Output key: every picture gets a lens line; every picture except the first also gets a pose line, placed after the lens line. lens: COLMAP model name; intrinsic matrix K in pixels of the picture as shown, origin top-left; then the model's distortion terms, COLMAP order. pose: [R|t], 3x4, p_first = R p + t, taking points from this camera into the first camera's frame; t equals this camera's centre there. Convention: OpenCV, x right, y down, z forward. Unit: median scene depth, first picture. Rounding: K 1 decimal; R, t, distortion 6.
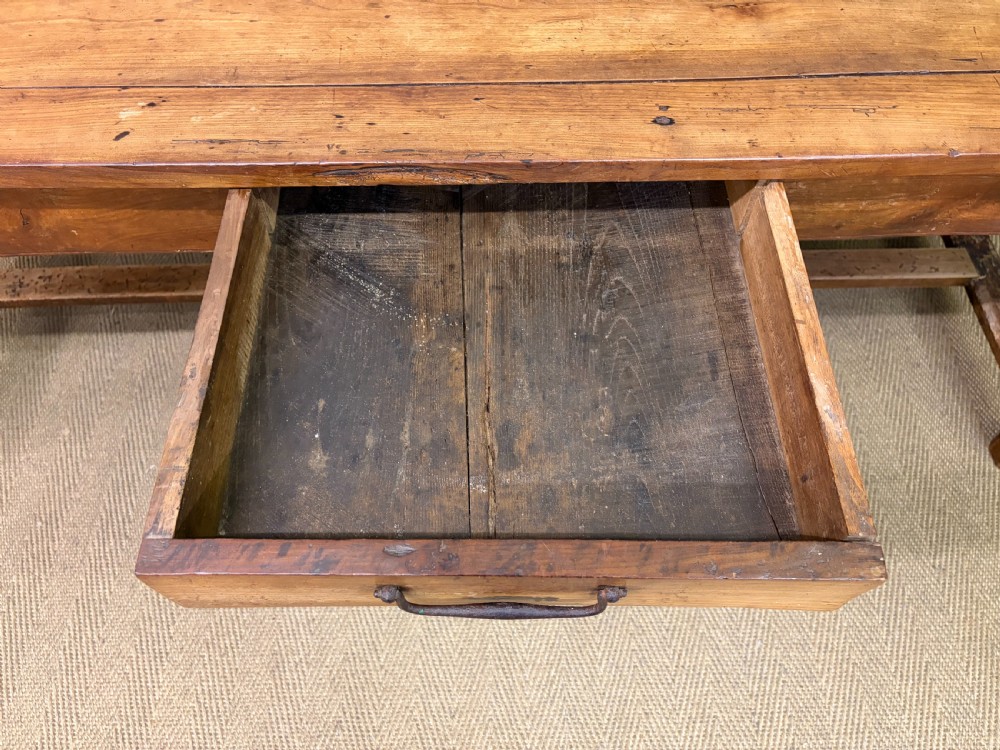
lens RADIAL K [[766.5, 0, 498.3], [0, 766.5, 365.2], [0, 0, 1]] dist [0.007626, 0.010672]
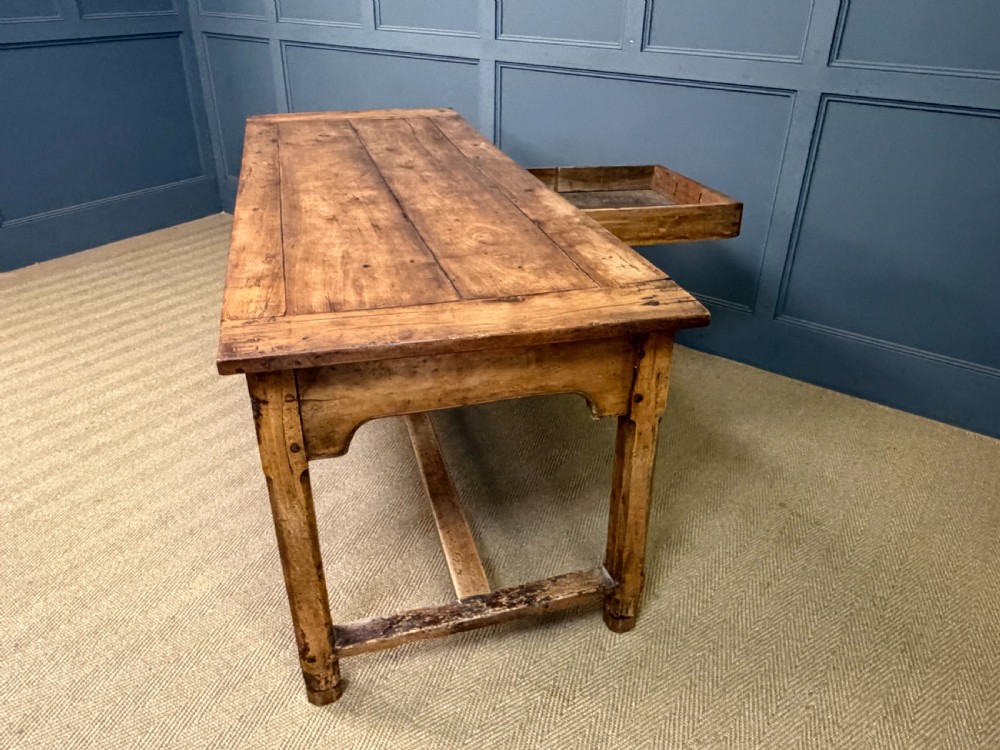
lens RADIAL K [[747.4, 0, 491.0], [0, 747.4, 374.2], [0, 0, 1]] dist [-0.000773, -0.002828]
pose [[0.246244, 0.478218, -0.843014, 2.744328], [-0.823750, 0.561570, 0.077946, -0.832145], [0.510686, 0.675238, 0.532215, 0.404824]]
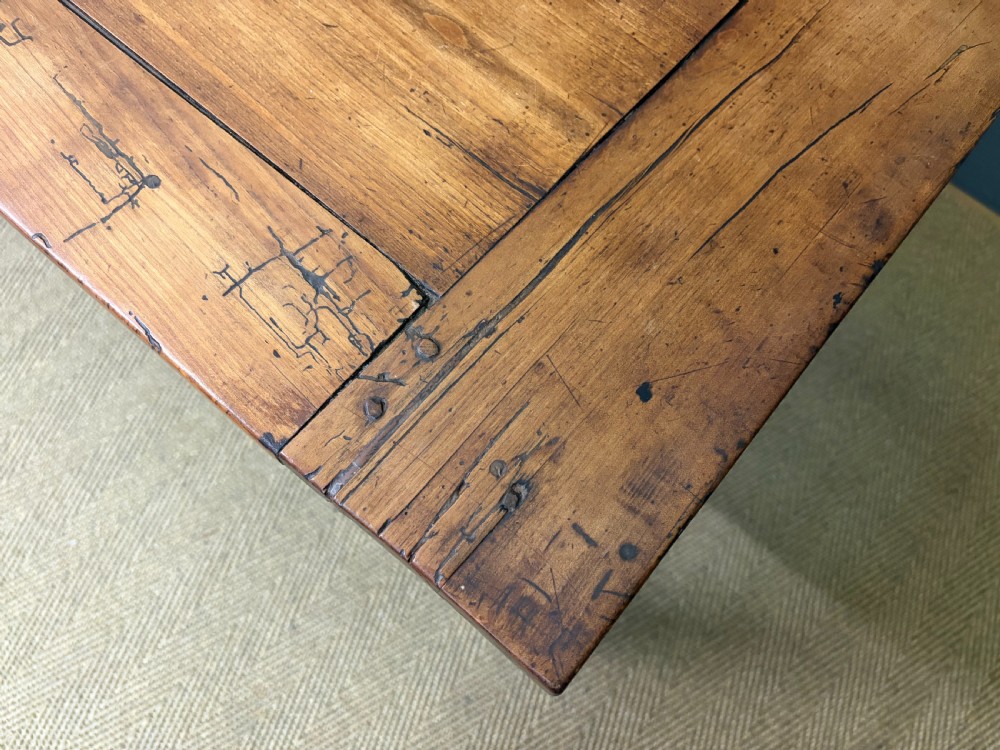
lens RADIAL K [[772.6, 0, 500.7], [0, 772.6, 371.2], [0, 0, 1]] dist [0.048627, -0.089721]
pose [[0.756420, 0.626067, -0.189388, 1.281443], [-0.580995, 0.776116, 0.245131, -0.501641], [0.300456, -0.075388, 0.950812, 0.505511]]
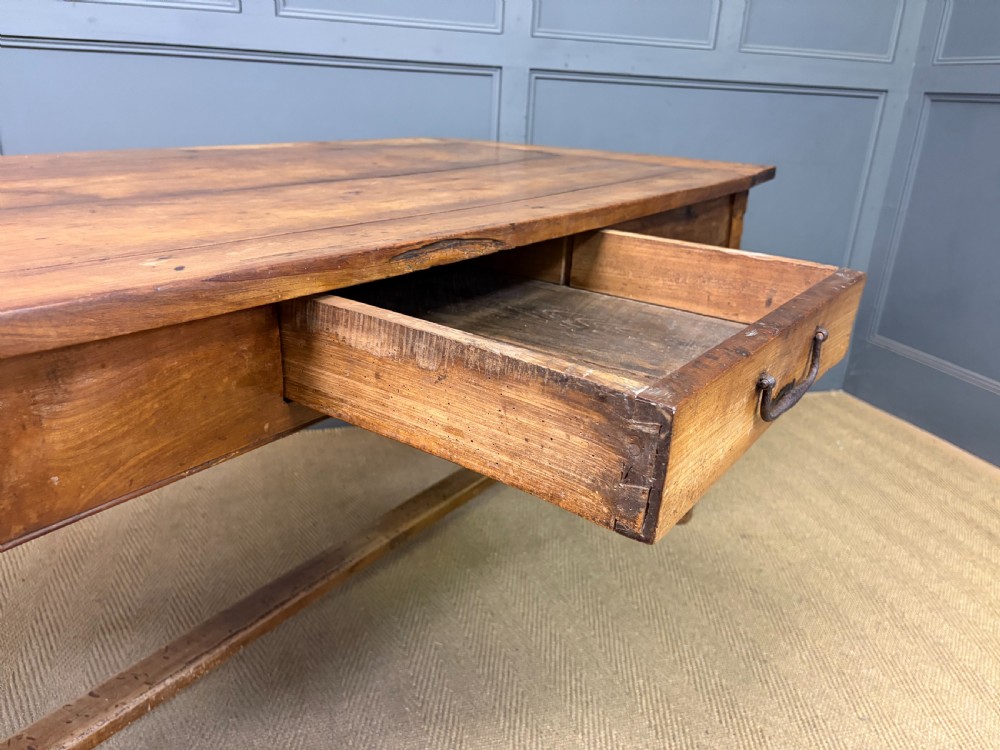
lens RADIAL K [[767.3, 0, 499.7], [0, 767.3, 383.0], [0, 0, 1]] dist [0.022909, -0.003428]
pose [[0.579798, -0.252392, 0.774682, -0.894249], [0.655540, 0.709141, -0.259590, 0.193530], [-0.483840, 0.658345, 0.576611, 0.444833]]
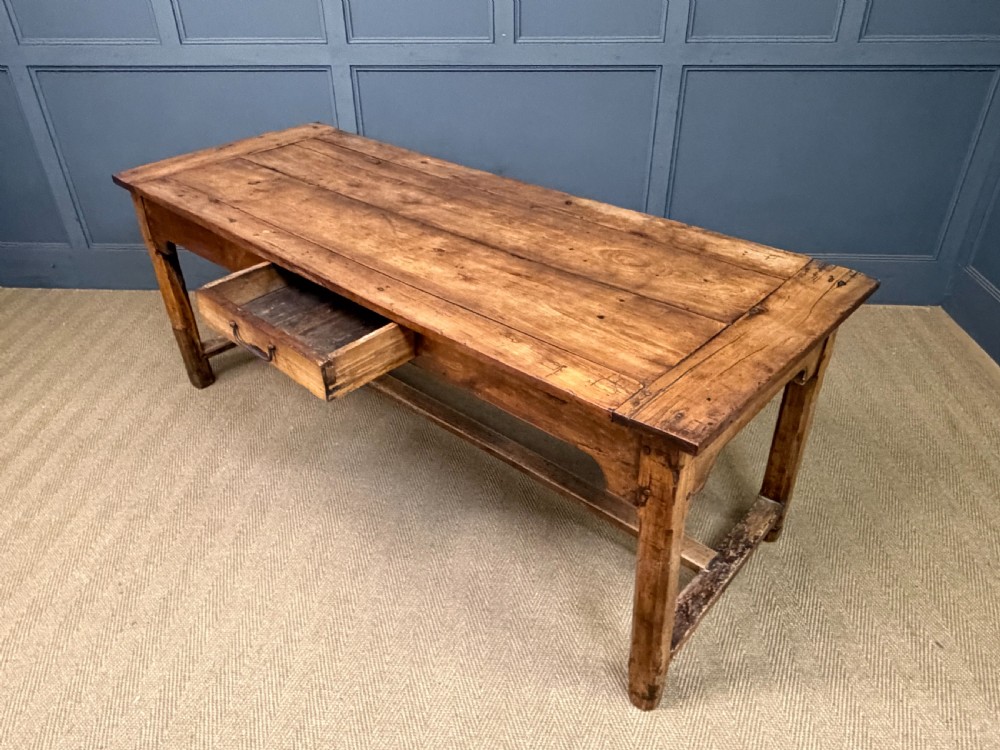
lens RADIAL K [[747.4, 0, 491.0], [0, 747.4, 374.2], [0, 0, 1]] dist [-0.000773, -0.002828]
pose [[0.729988, 0.374910, -0.571454, 1.877834], [-0.572152, 0.792565, -0.210906, 0.197189], [0.373844, 0.480918, 0.793069, -0.624559]]
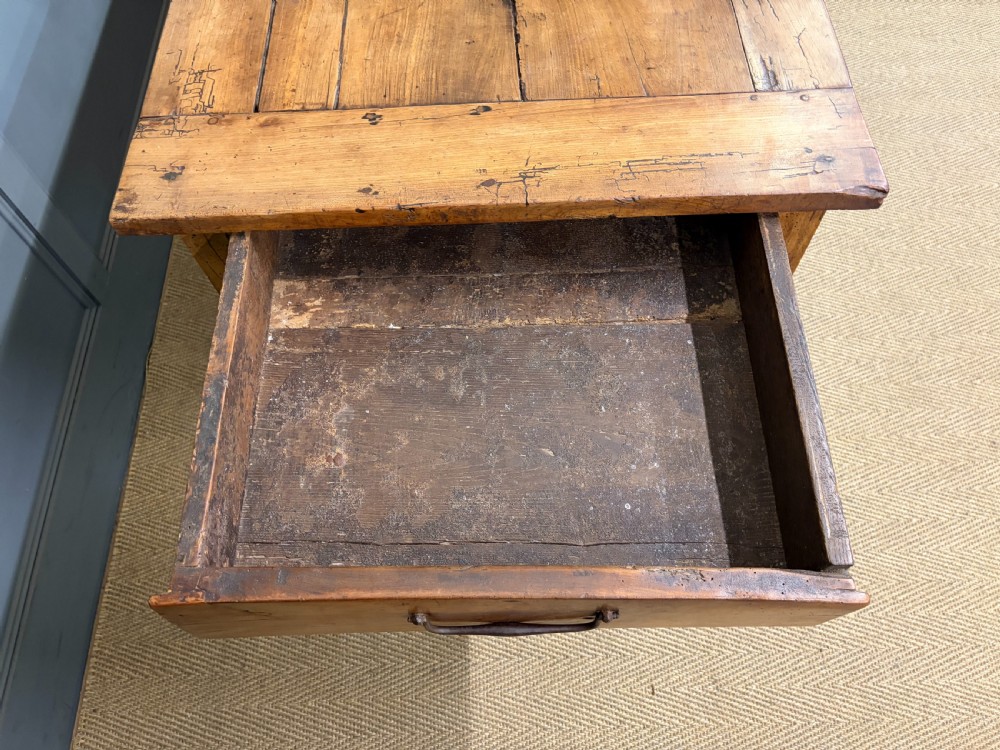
lens RADIAL K [[760.1, 0, 498.9], [0, 760.1, 378.6], [0, 0, 1]] dist [0.043180, -0.060176]
pose [[-0.021934, -0.878665, 0.476934, -2.257932], [0.857653, 0.228611, 0.460617, -1.138313], [-0.513761, 0.419148, 0.748576, 0.515525]]
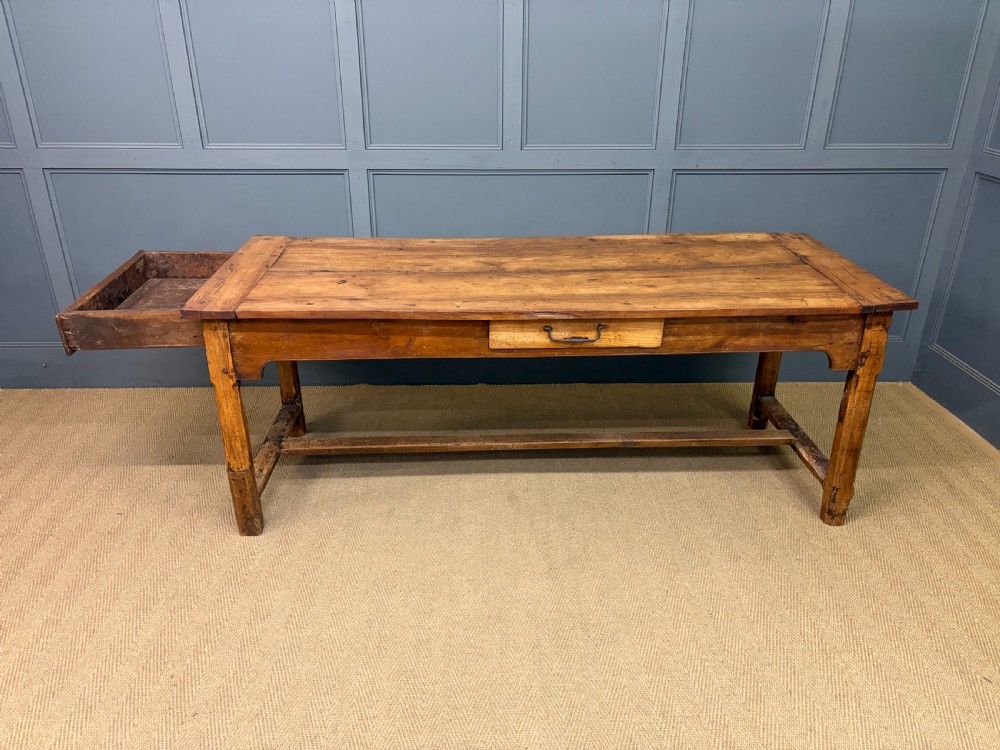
lens RADIAL K [[757.2, 0, 497.6], [0, 757.2, 376.1], [0, 0, 1]] dist [0.070500, -0.094811]
pose [[0.999641, 0.004614, 0.026381, -0.386713], [0.010278, 0.843520, -0.537000, 1.560950], [-0.024731, 0.537078, 0.843170, -1.429727]]
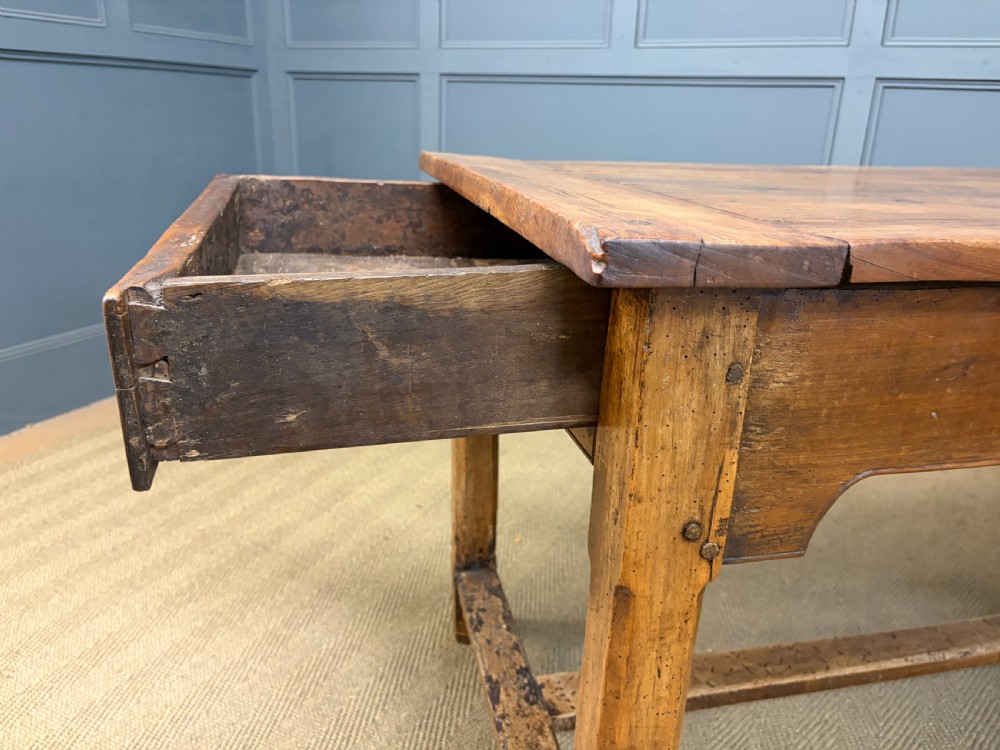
lens RADIAL K [[765.4, 0, 486.9], [0, 765.4, 376.0], [0, 0, 1]] dist [0.047382, -0.071522]
pose [[0.979773, -0.025884, 0.198432, -1.723891], [0.144246, 0.778649, -0.610654, 0.179382], [-0.138703, 0.626925, 0.766633, 0.566682]]
